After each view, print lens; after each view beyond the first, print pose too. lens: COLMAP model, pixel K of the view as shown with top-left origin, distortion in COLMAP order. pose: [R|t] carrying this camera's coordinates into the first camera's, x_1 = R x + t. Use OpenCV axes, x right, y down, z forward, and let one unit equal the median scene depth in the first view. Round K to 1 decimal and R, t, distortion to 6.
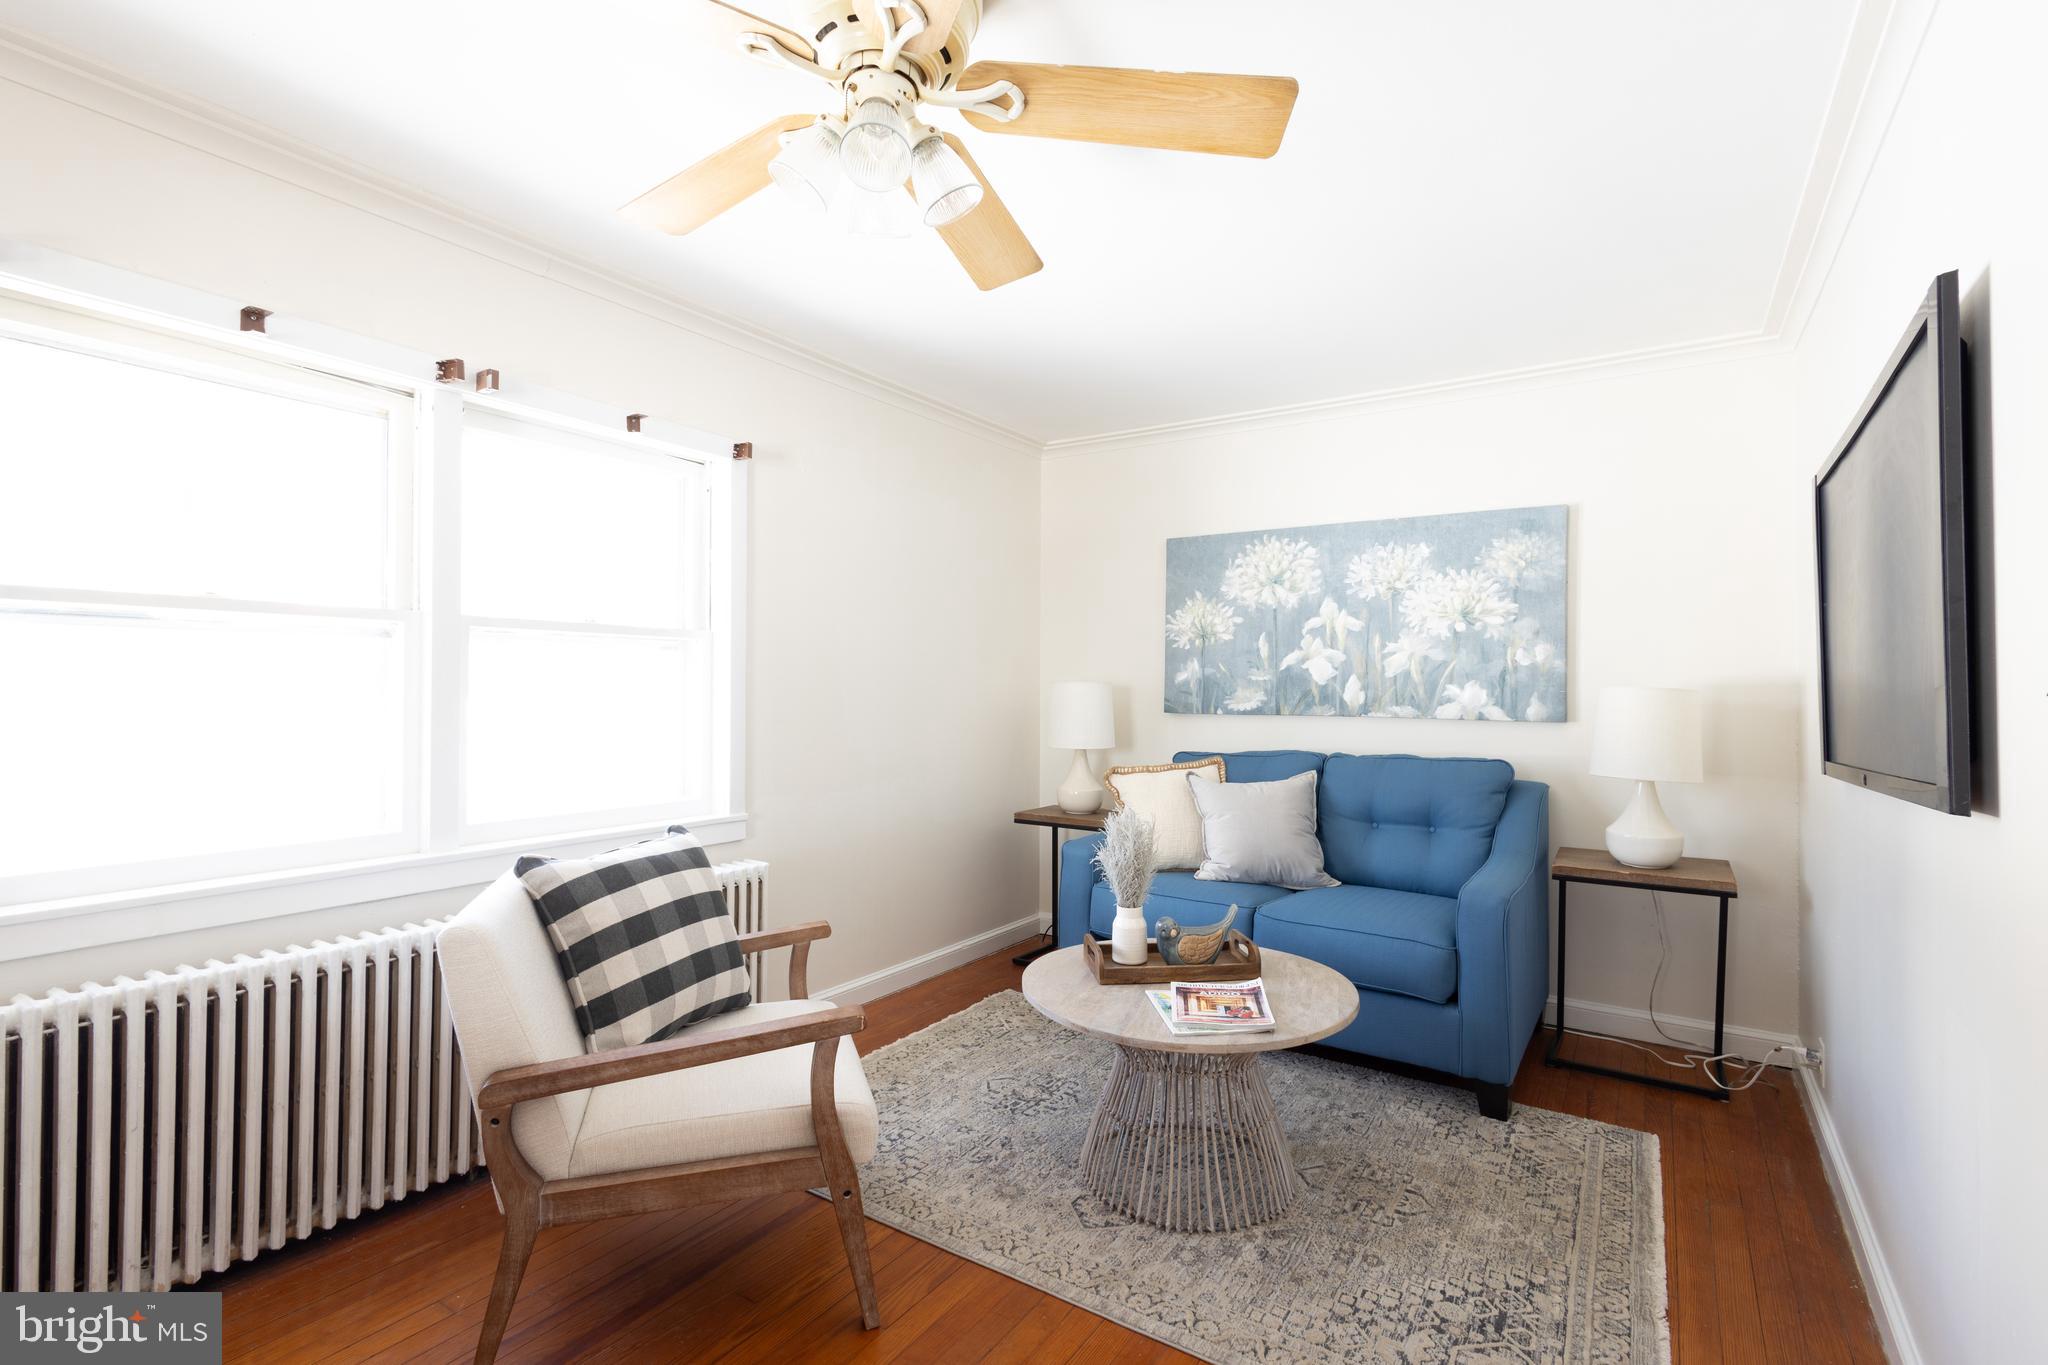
lens RADIAL K [[936.4, 0, 1020.6], [0, 936.4, 682.5], [0, 0, 1]] dist [0.006340, 0.000174]
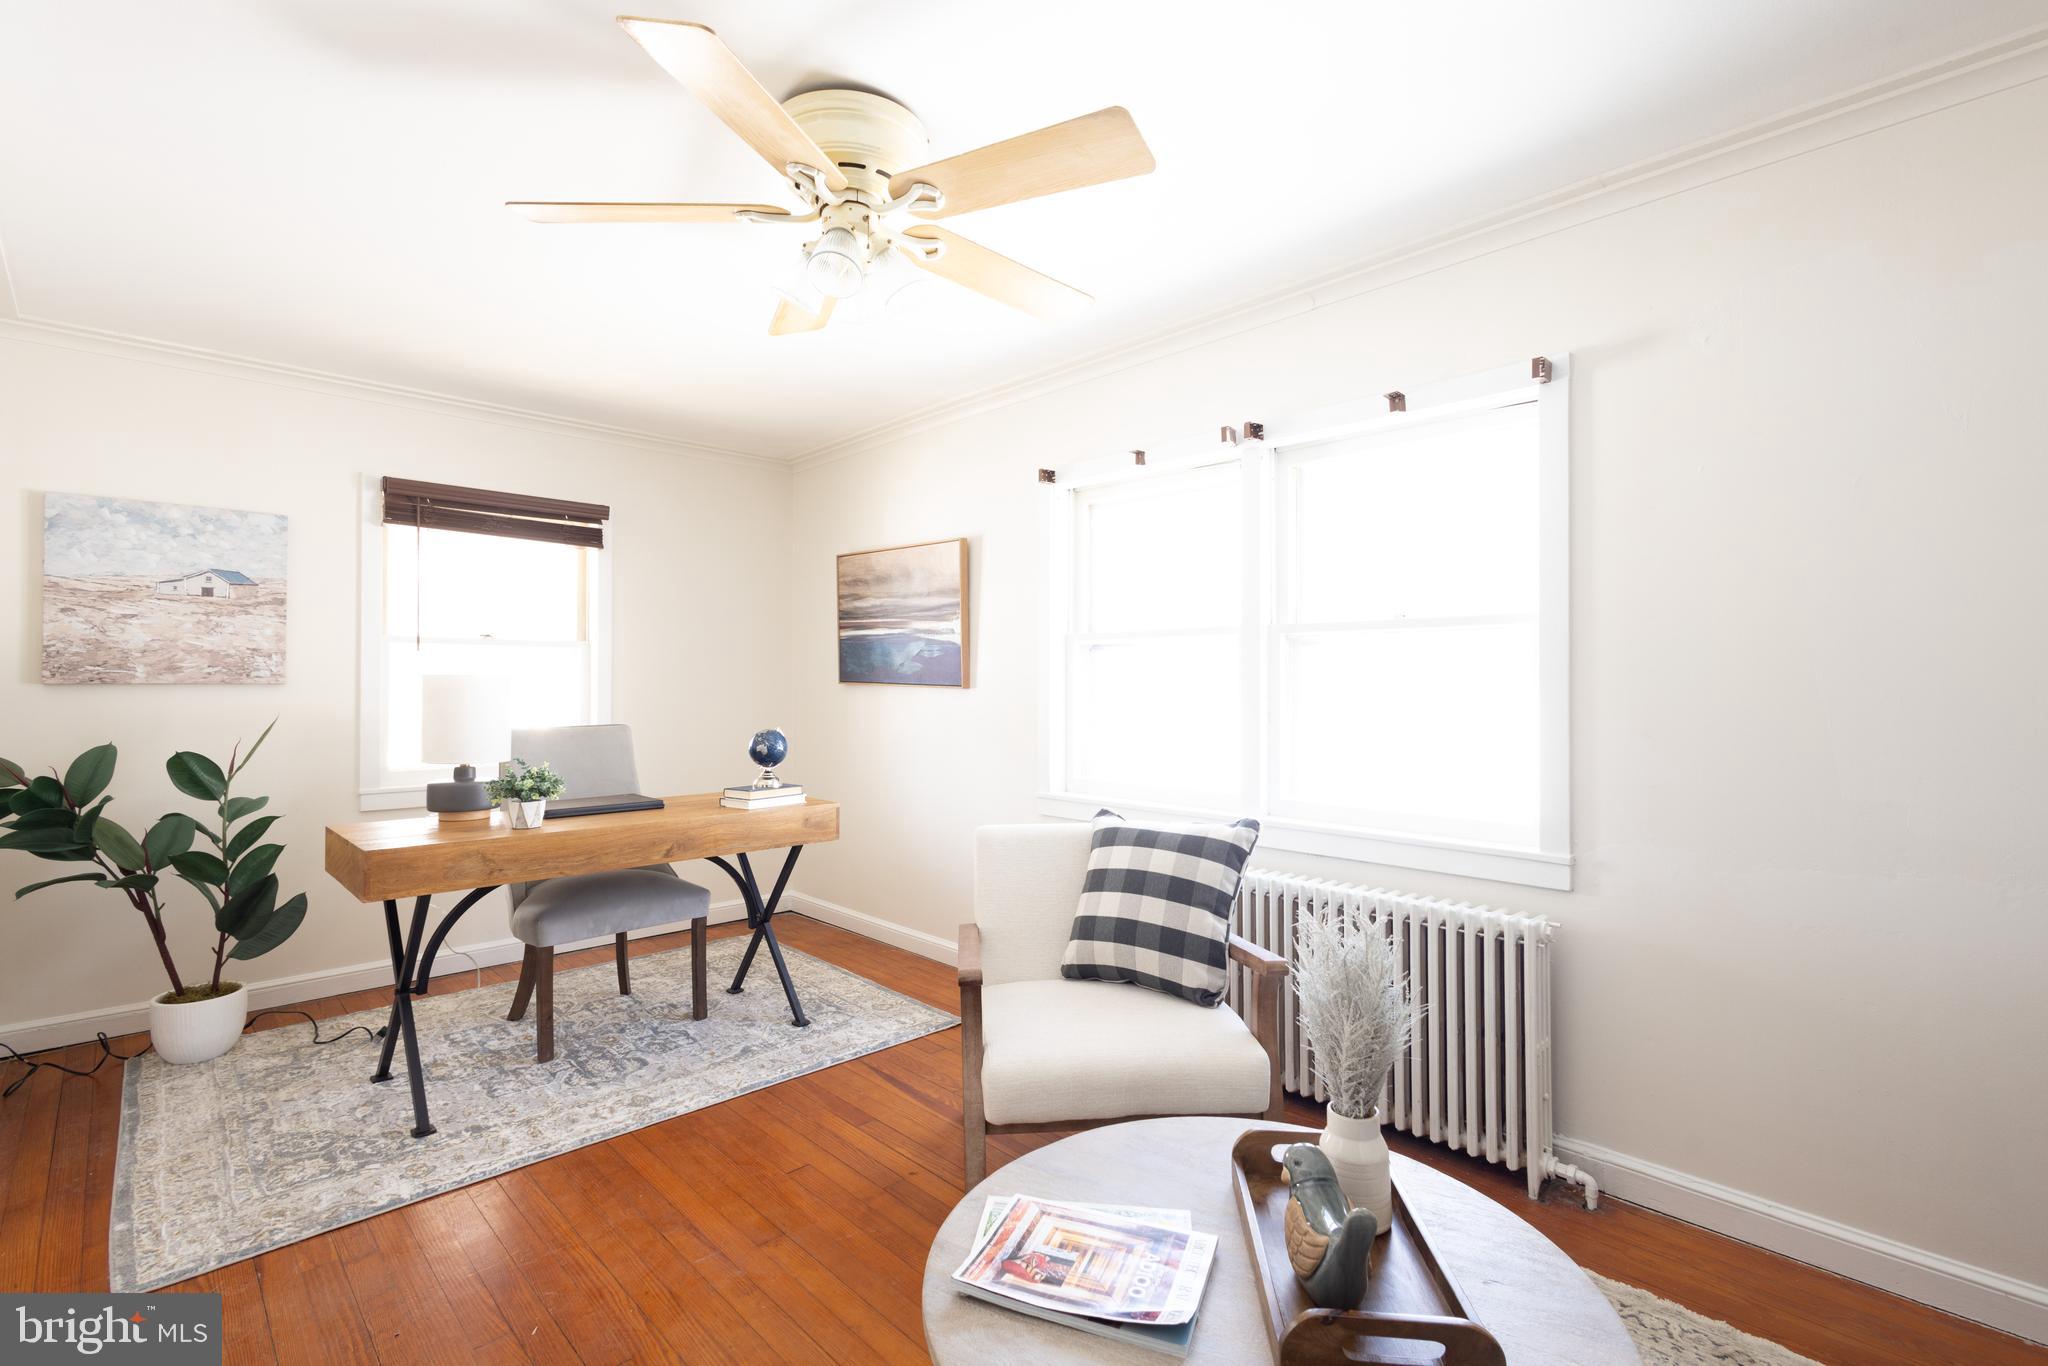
lens RADIAL K [[936.4, 0, 1021.3], [0, 936.4, 678.0], [0, 0, 1]] dist [0.006340, 0.000174]
pose [[-0.207793, -0.014340, -0.978068, 0.742041], [0.001039, 0.999889, -0.014881, 0.016256], [0.978172, -0.004109, -0.207755, 1.060019]]
